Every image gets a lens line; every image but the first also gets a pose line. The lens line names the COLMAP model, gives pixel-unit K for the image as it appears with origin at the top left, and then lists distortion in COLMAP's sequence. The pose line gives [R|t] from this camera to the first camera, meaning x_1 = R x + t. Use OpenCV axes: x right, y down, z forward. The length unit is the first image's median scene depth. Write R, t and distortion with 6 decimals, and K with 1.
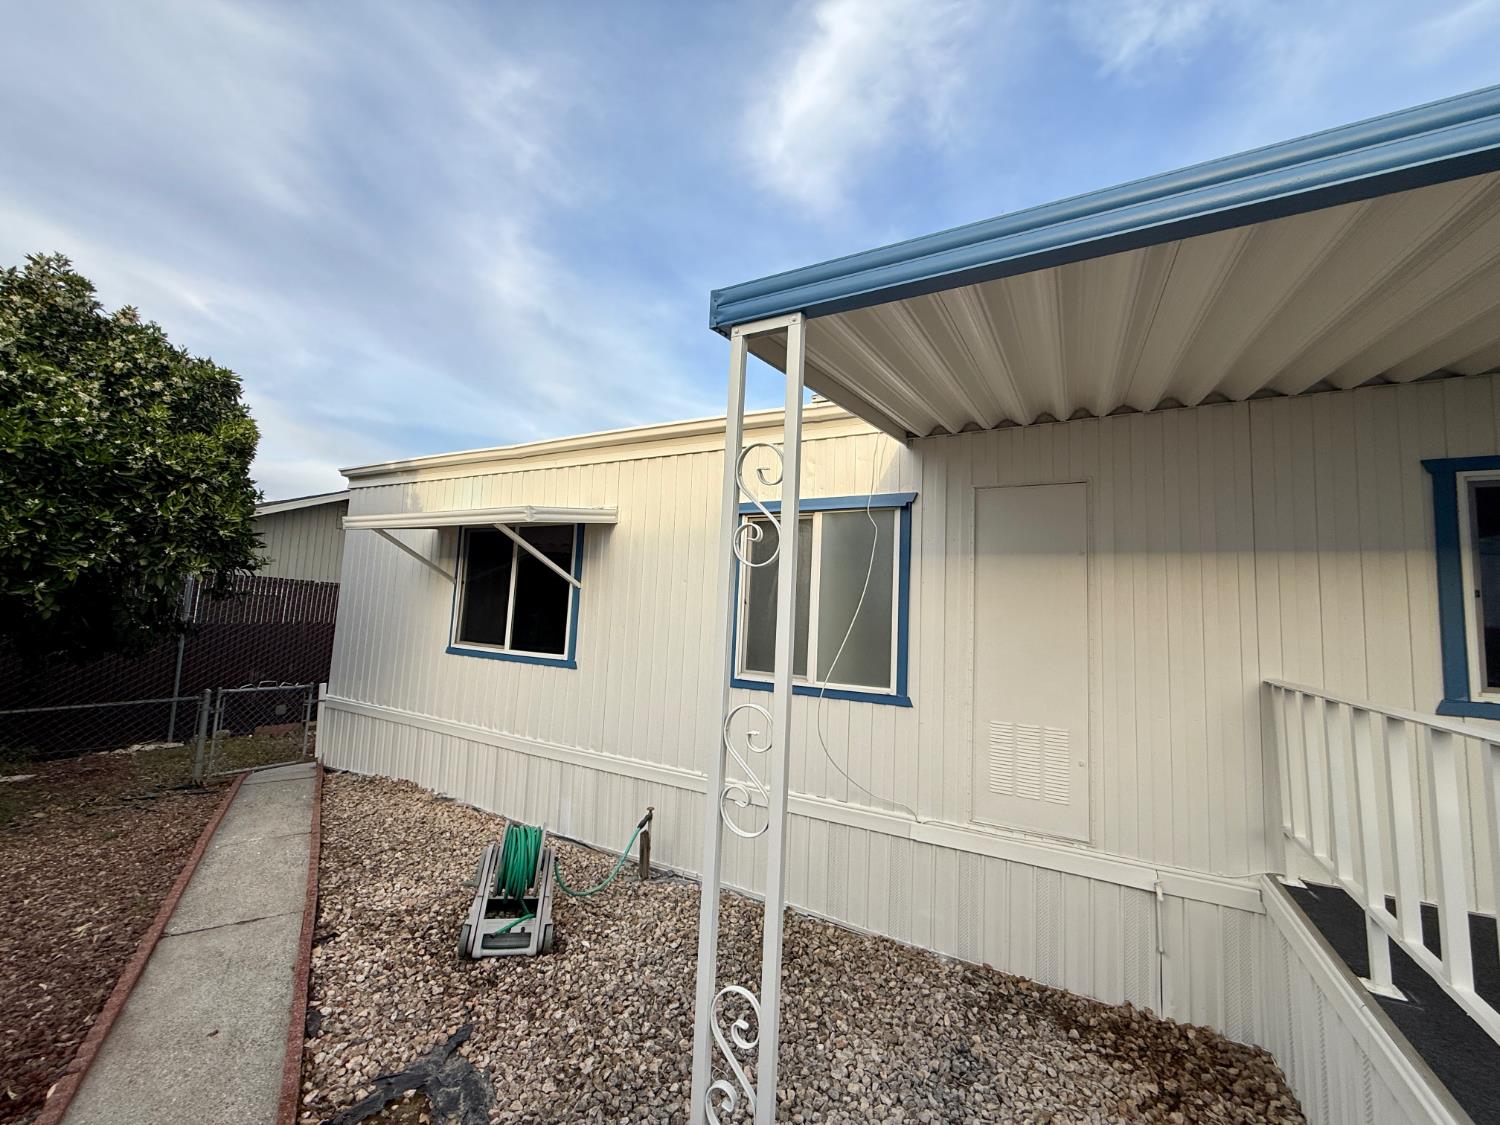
lens RADIAL K [[604.7, 0, 748.1], [0, 604.7, 561.8], [0, 0, 1]] dist [0.002073, 0.001157]
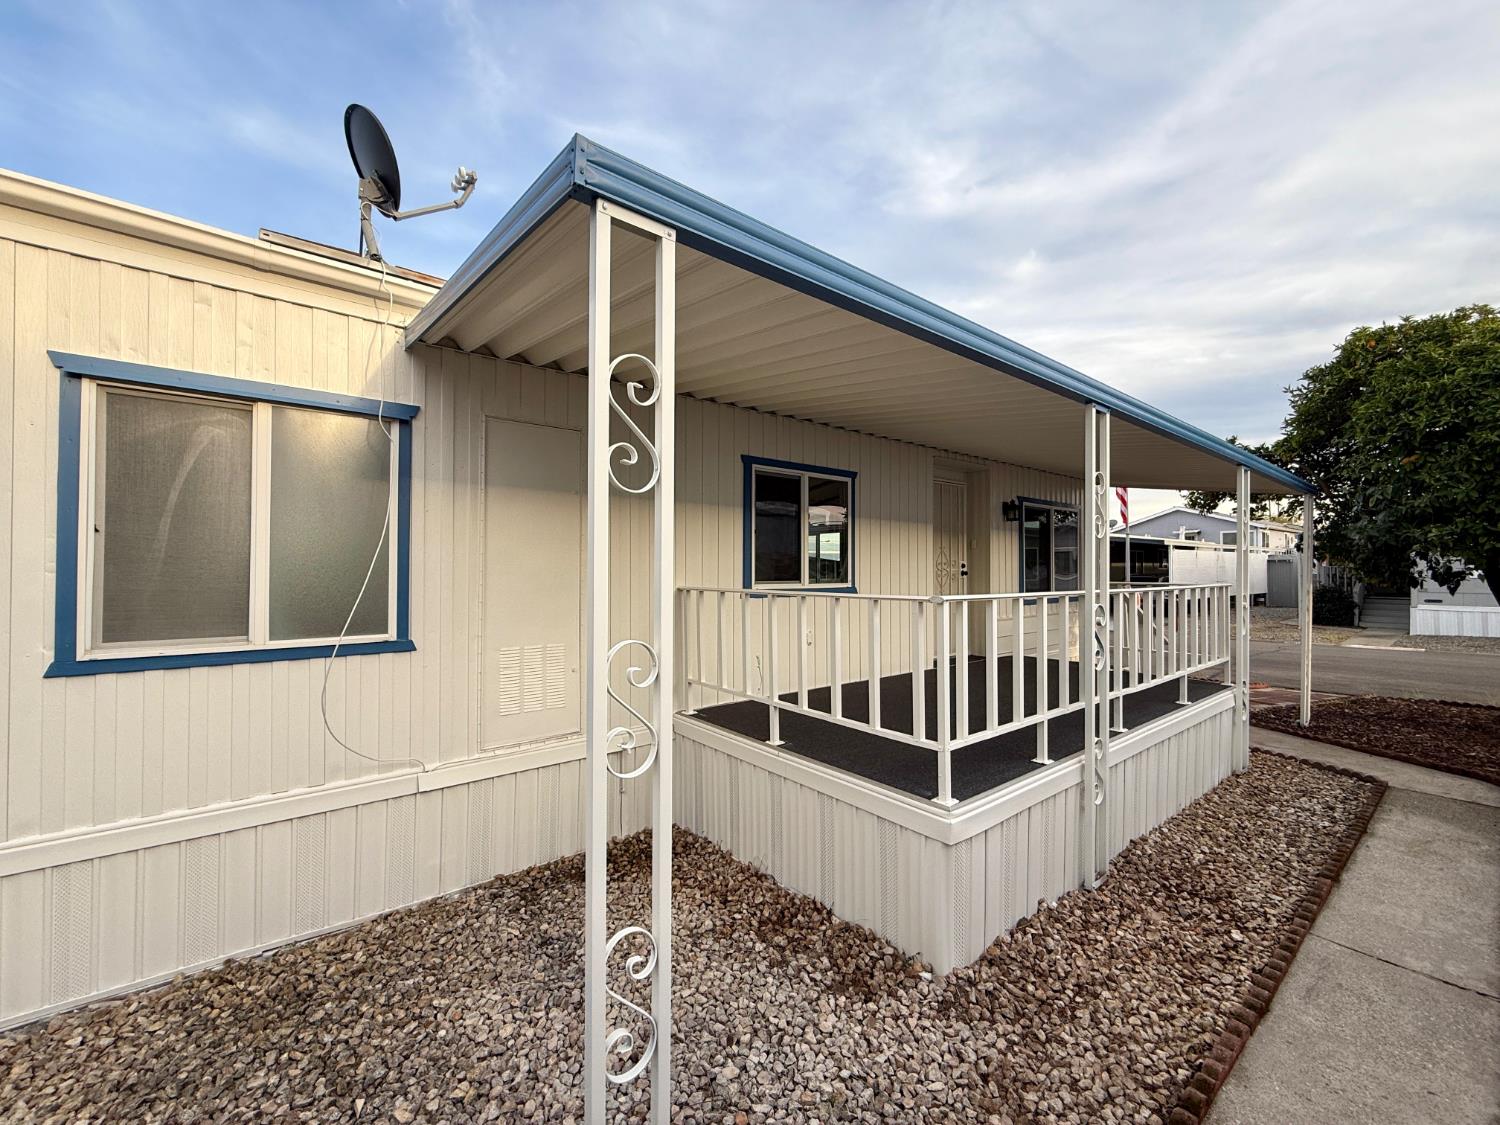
lens RADIAL K [[604.7, 0, 739.6], [0, 604.7, 561.5], [0, 0, 1]] dist [0.002073, 0.001157]
pose [[0.387567, -0.032616, 0.921264, -0.391840], [-0.067436, 0.995693, 0.063621, 0.021914], [-0.919372, -0.086784, 0.383698, 0.247930]]
